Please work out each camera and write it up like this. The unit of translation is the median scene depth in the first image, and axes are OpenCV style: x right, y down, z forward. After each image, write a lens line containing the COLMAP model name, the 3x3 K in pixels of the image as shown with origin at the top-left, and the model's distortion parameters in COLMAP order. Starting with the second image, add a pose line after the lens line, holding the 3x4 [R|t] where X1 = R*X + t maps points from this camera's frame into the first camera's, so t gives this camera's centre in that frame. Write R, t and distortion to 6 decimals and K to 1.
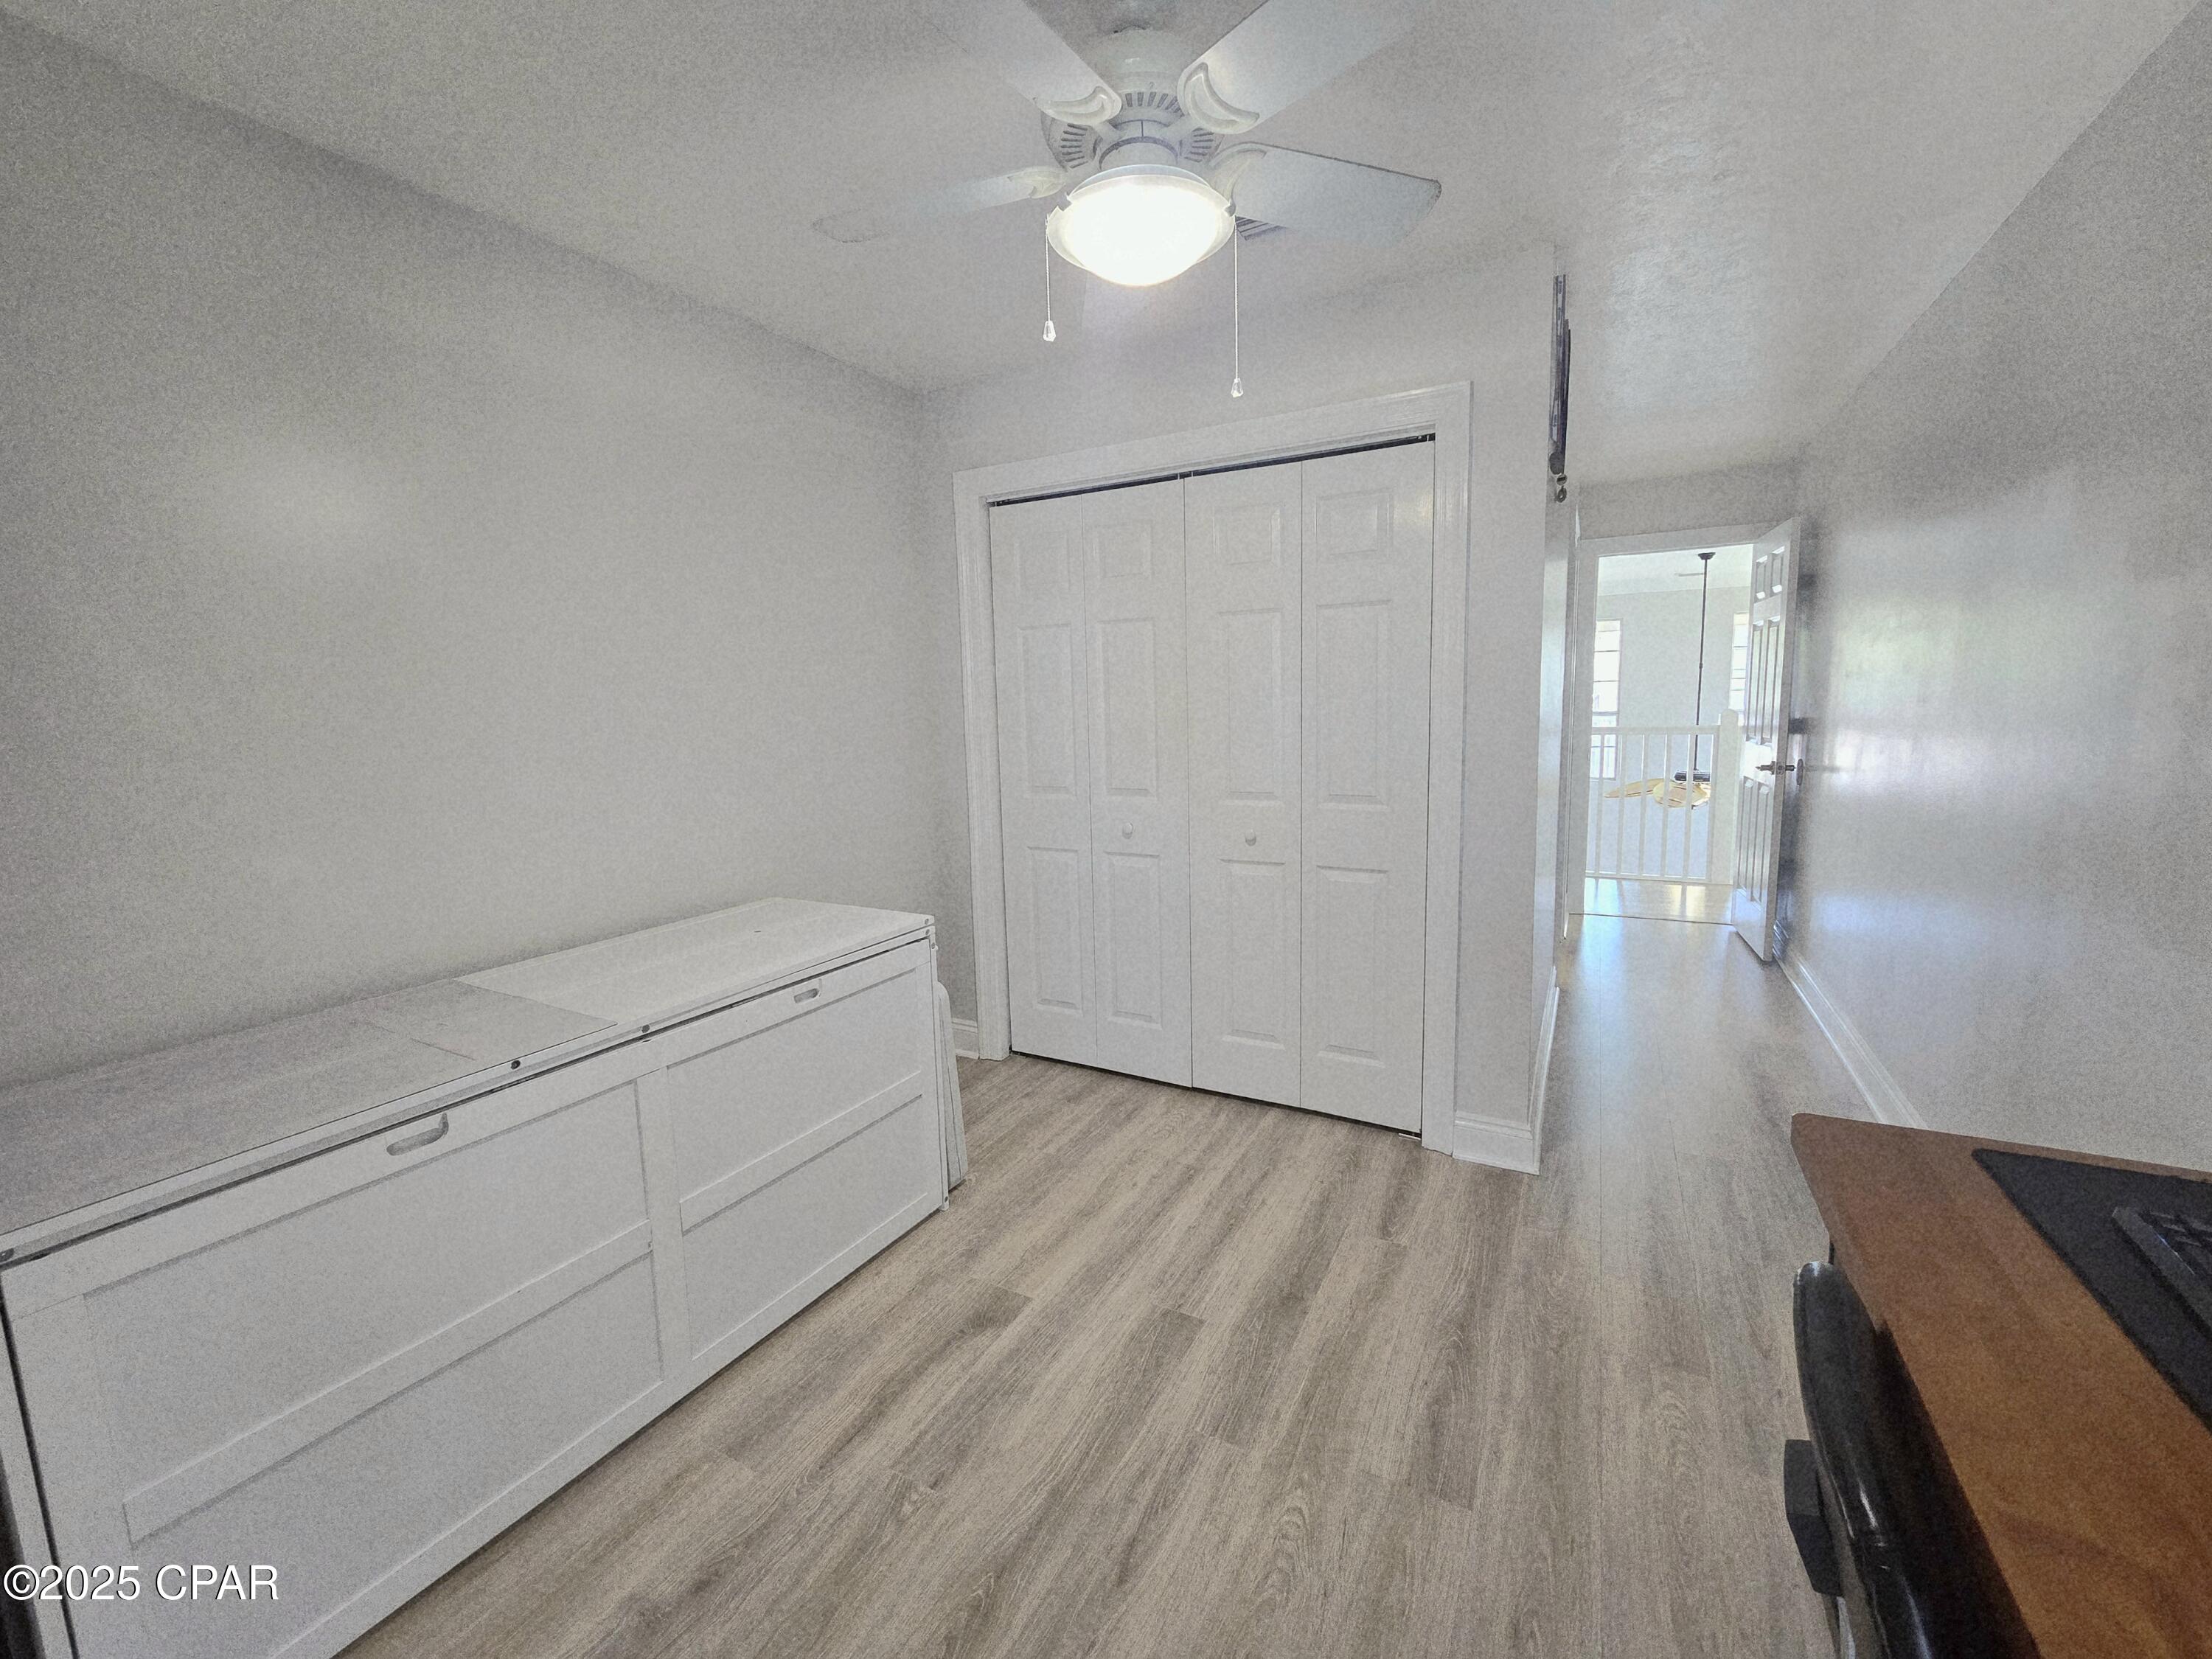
lens RADIAL K [[905.6, 0, 1109.8], [0, 905.6, 815.4], [0, 0, 1]] dist [-0.010939, 0.000095]
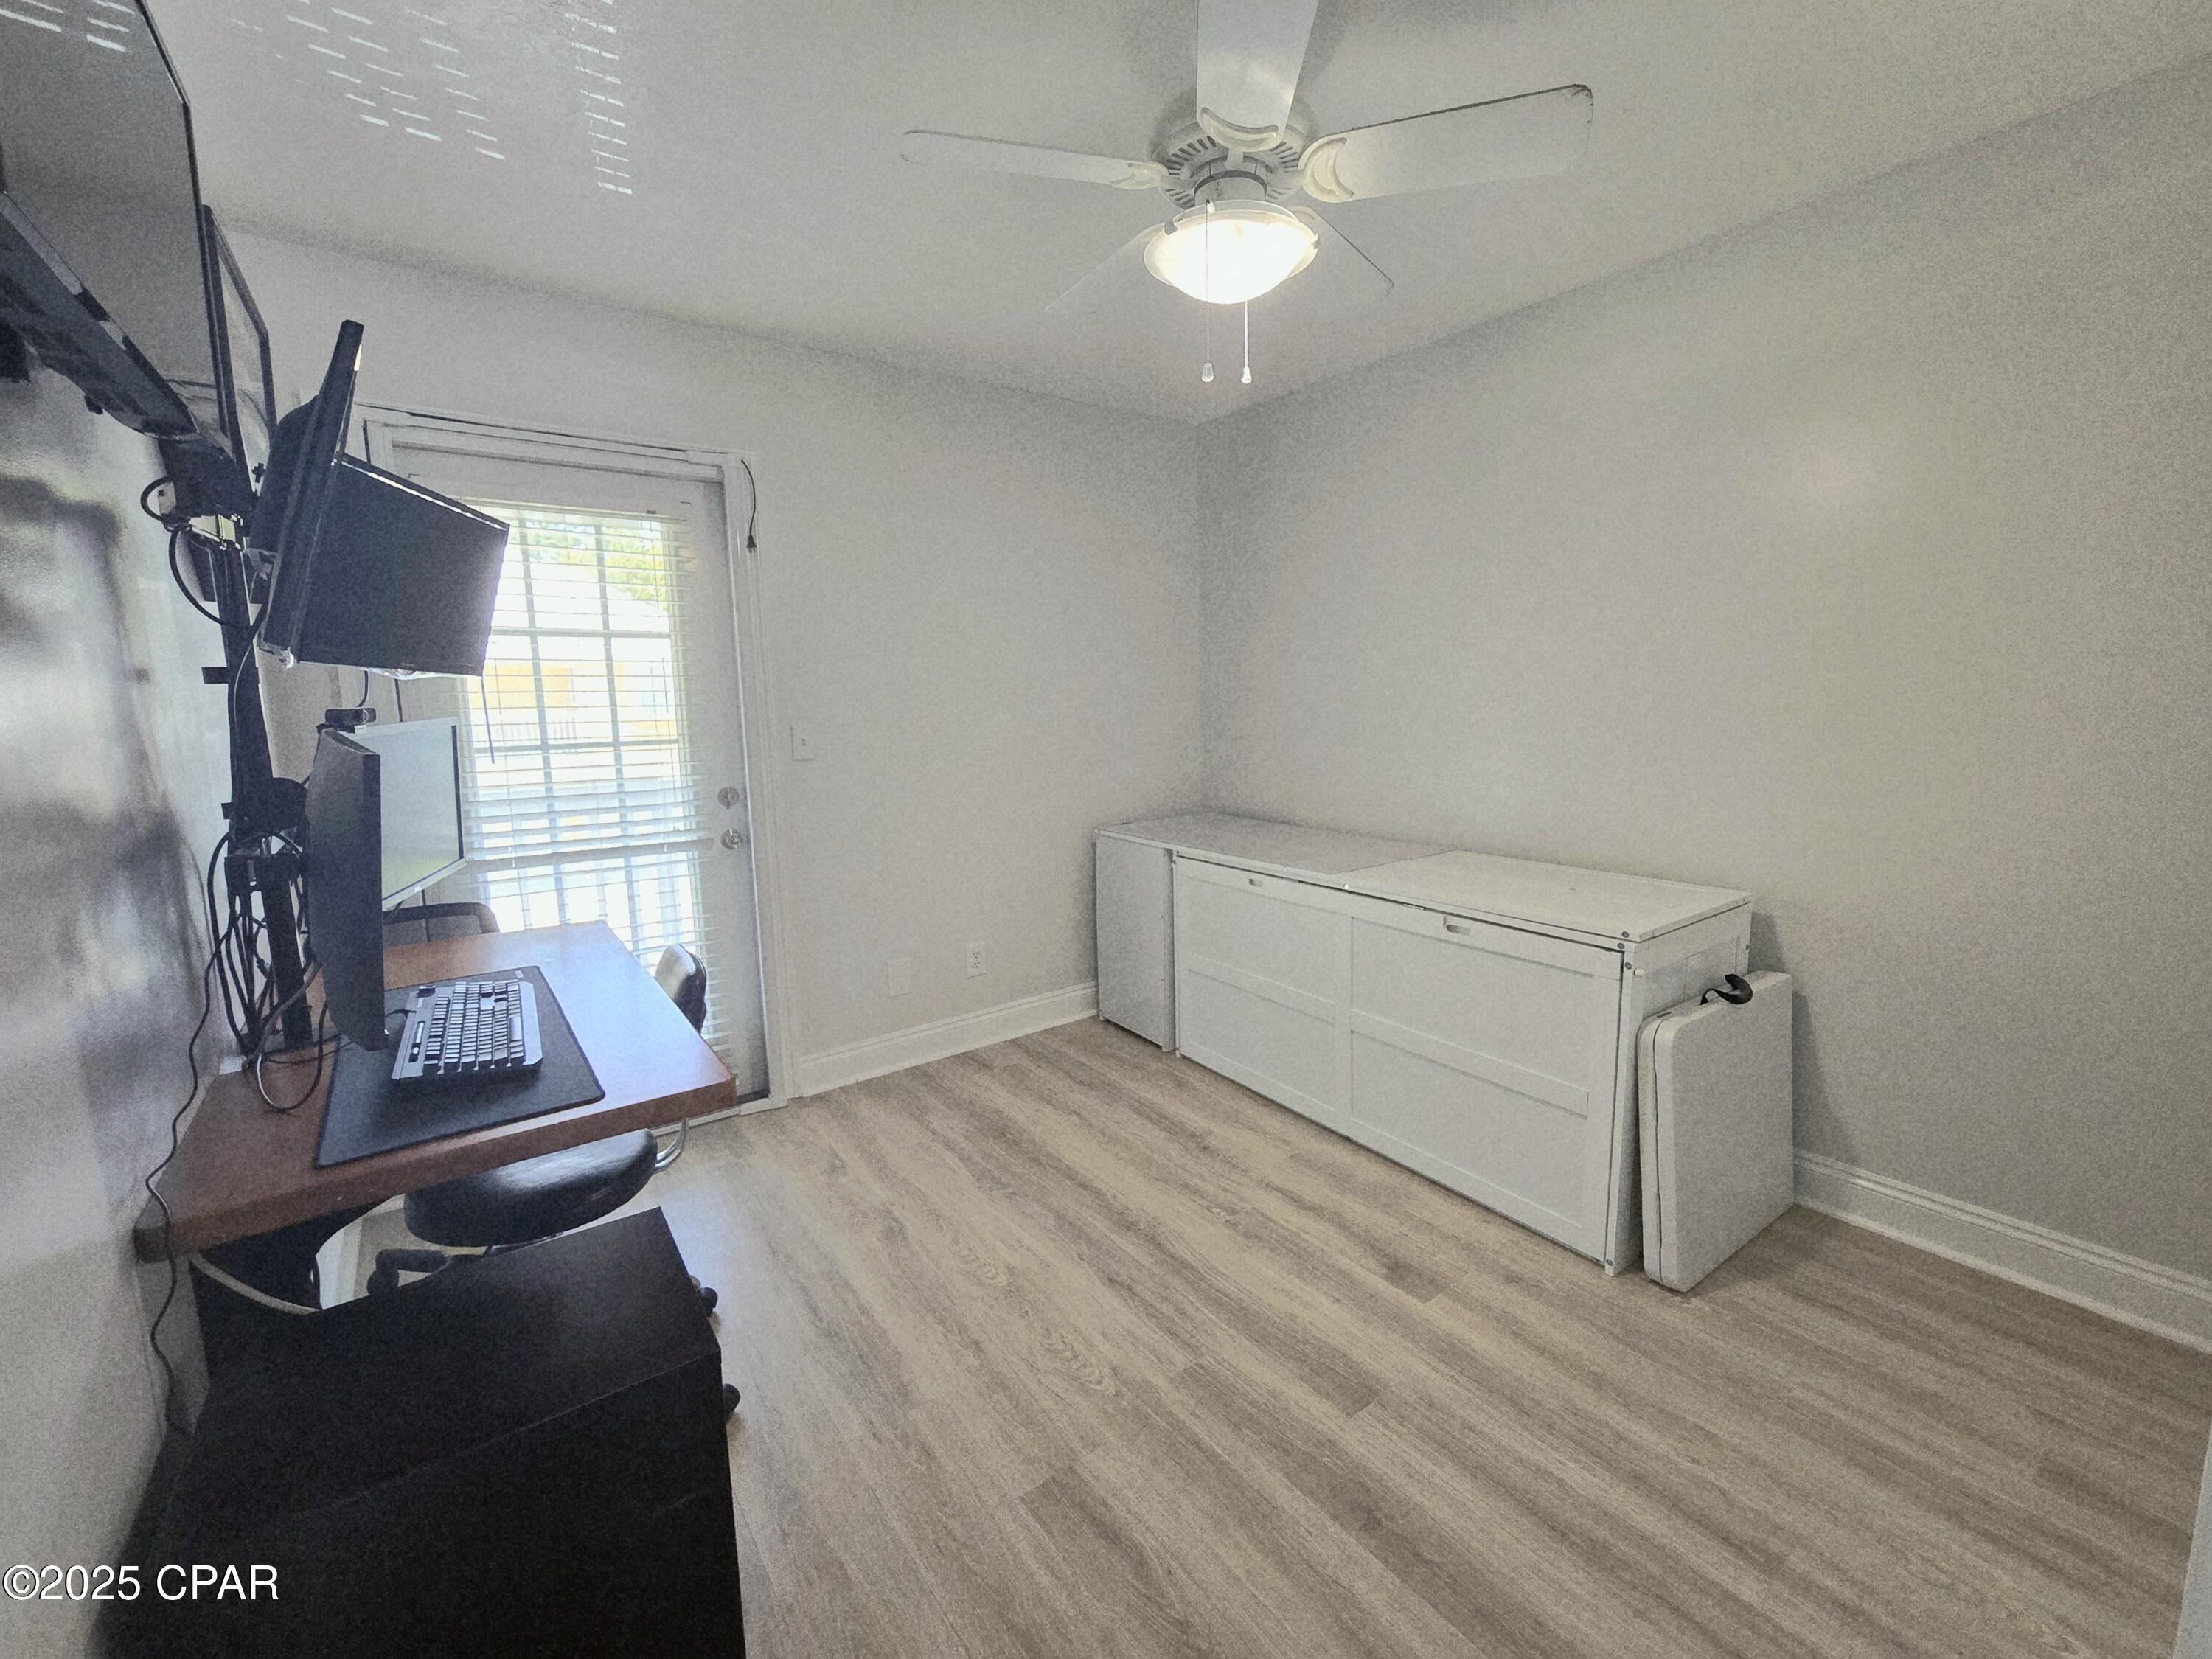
lens RADIAL K [[905.6, 0, 1105.9], [0, 905.6, 820.5], [0, 0, 1]] dist [-0.010939, 0.000095]
pose [[-0.424115, 0.168856, -0.889727, 0.928858], [-0.084615, 0.970777, 0.224572, -0.168906], [0.901647, 0.170528, -0.397433, 1.111984]]
